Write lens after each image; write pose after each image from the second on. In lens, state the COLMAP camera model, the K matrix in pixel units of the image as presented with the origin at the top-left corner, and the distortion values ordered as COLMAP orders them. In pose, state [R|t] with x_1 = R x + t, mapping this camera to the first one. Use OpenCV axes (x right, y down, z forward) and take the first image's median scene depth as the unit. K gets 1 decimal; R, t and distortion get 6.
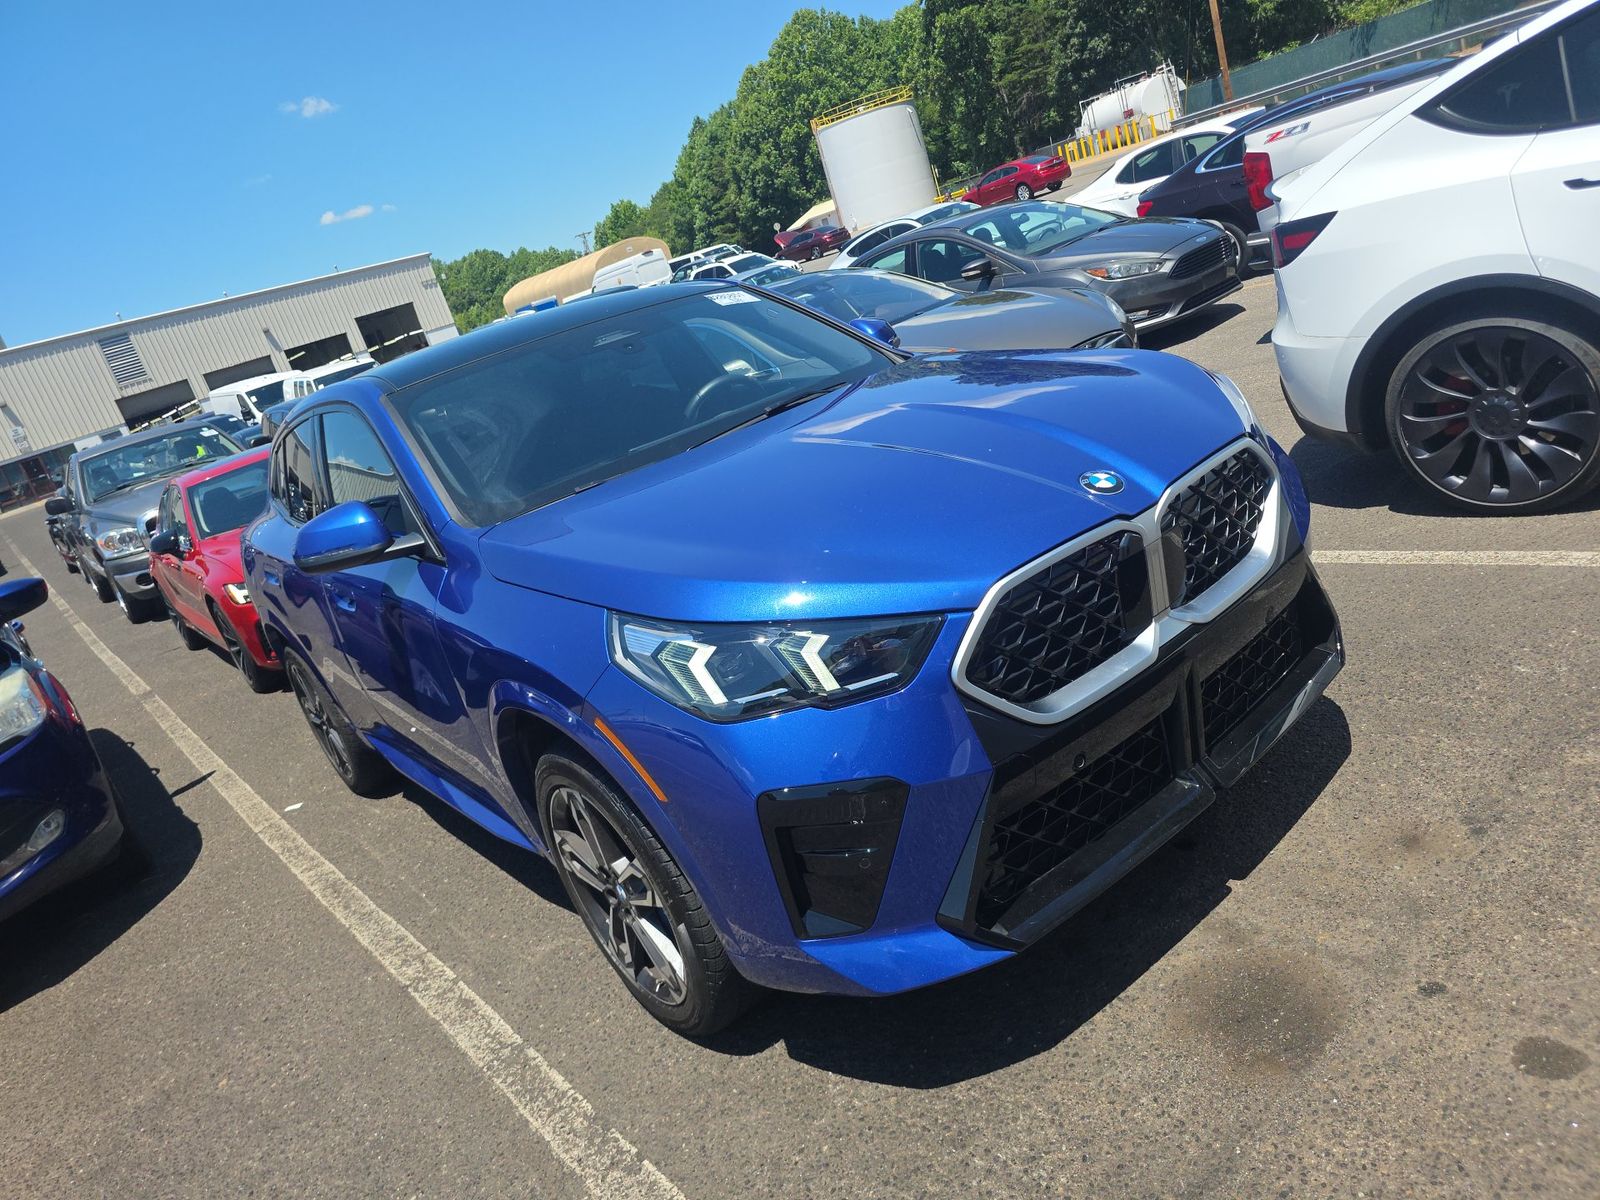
lens RADIAL K [[1077.8, 0, 797.0], [0, 1077.8, 609.2], [0, 0, 1]] dist [0.042245, -0.041597]
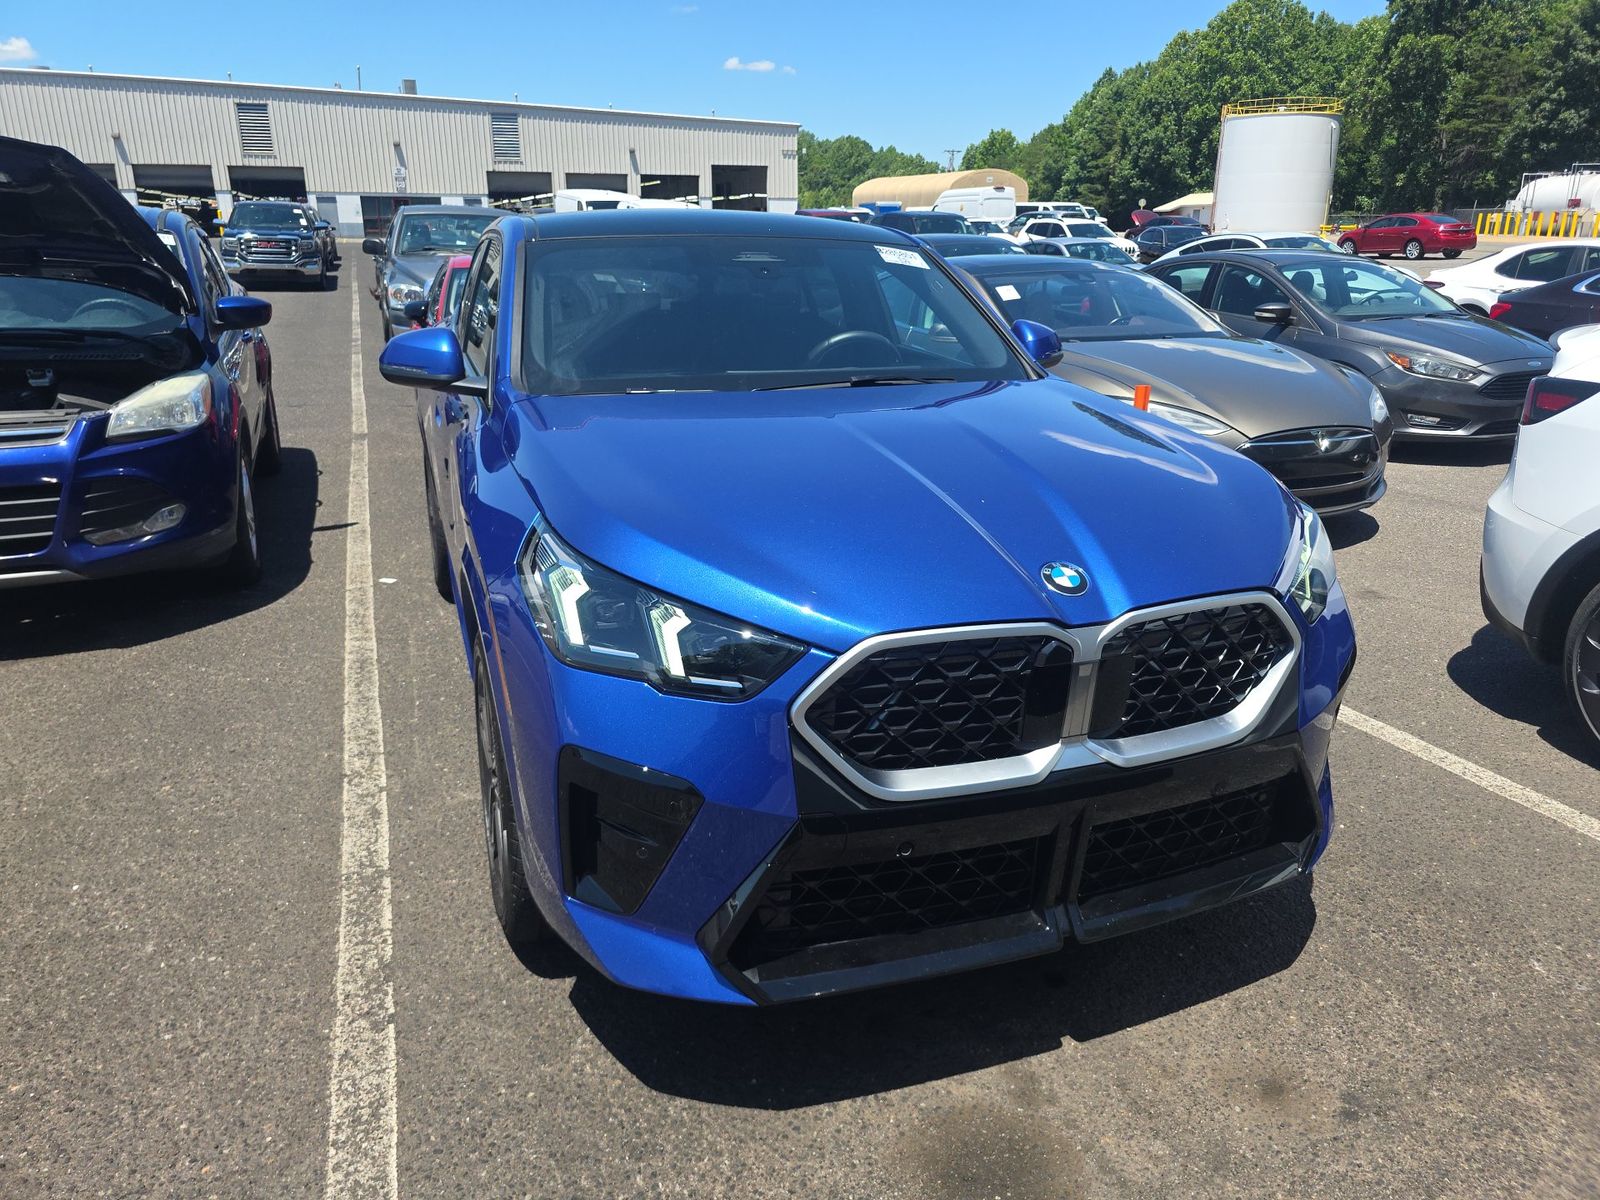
lens RADIAL K [[1077.8, 0, 795.3], [0, 1077.8, 588.3], [0, 0, 1]] dist [0.042245, -0.041597]
pose [[0.908355, 0.372831, -0.189443, 0.141028], [-0.364164, 0.927892, 0.080006, -0.056007], [0.205611, -0.003685, 0.978627, 0.039738]]
